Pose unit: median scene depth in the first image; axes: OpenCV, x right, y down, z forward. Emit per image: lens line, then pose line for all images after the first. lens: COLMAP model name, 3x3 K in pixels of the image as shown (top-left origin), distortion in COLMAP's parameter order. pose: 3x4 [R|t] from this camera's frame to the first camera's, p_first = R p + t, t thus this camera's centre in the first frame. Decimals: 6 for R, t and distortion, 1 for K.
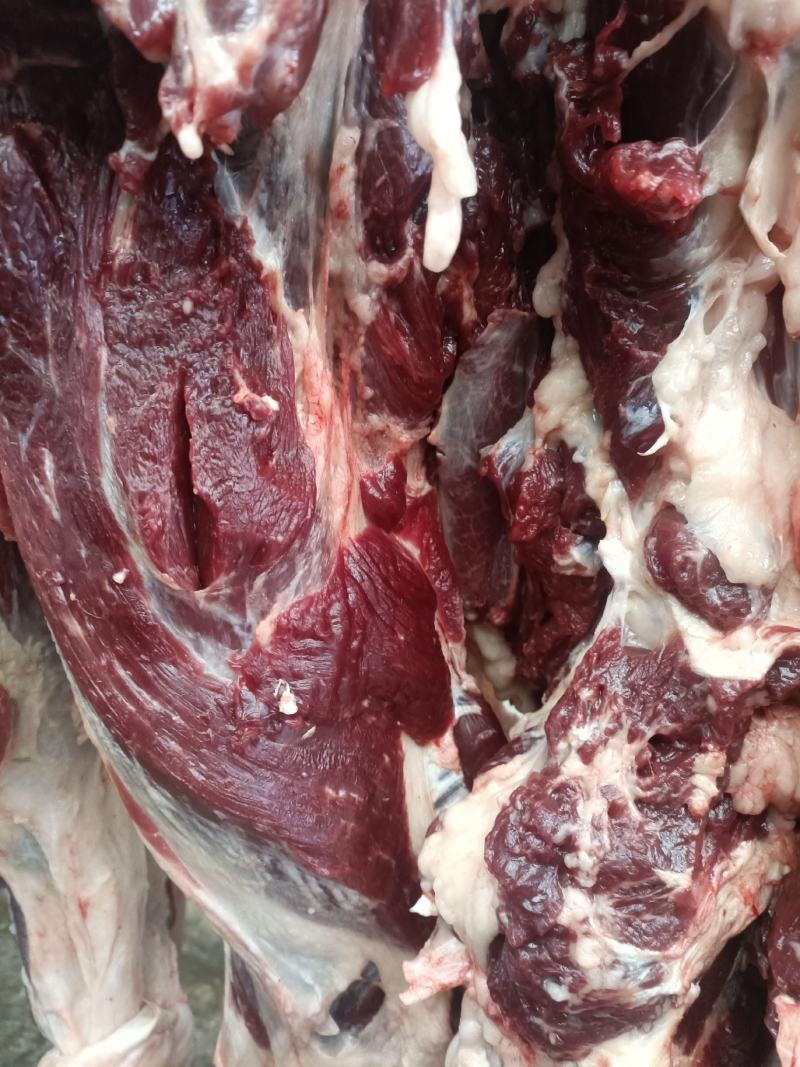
lens RADIAL K [[808.8, 0, 400.0], [0, 808.8, 533.5], [0, 0, 1]] dist [0.048165, -0.085121]
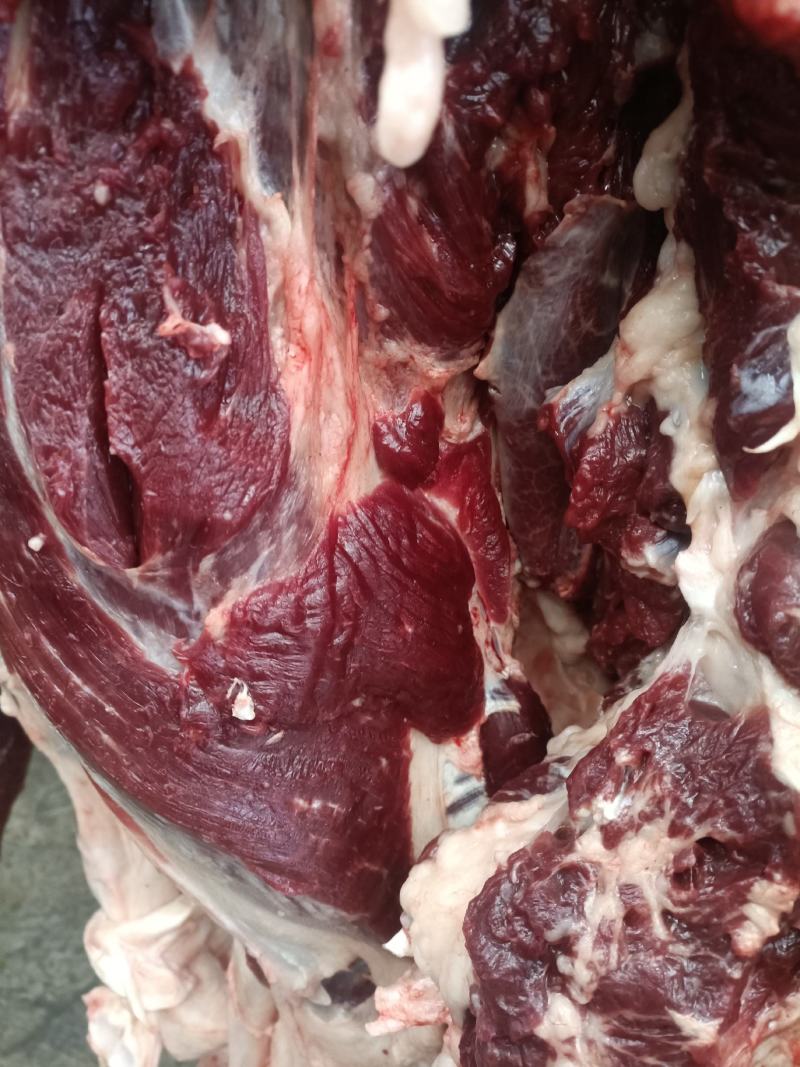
lens RADIAL K [[808.8, 0, 400.0], [0, 808.8, 533.5], [0, 0, 1]] dist [0.048165, -0.085121]
pose [[0.973707, 0.118027, -0.194844, 0.152657], [-0.076702, 0.975235, 0.207445, -0.141708], [0.214503, -0.187045, 0.958646, 0.286274]]
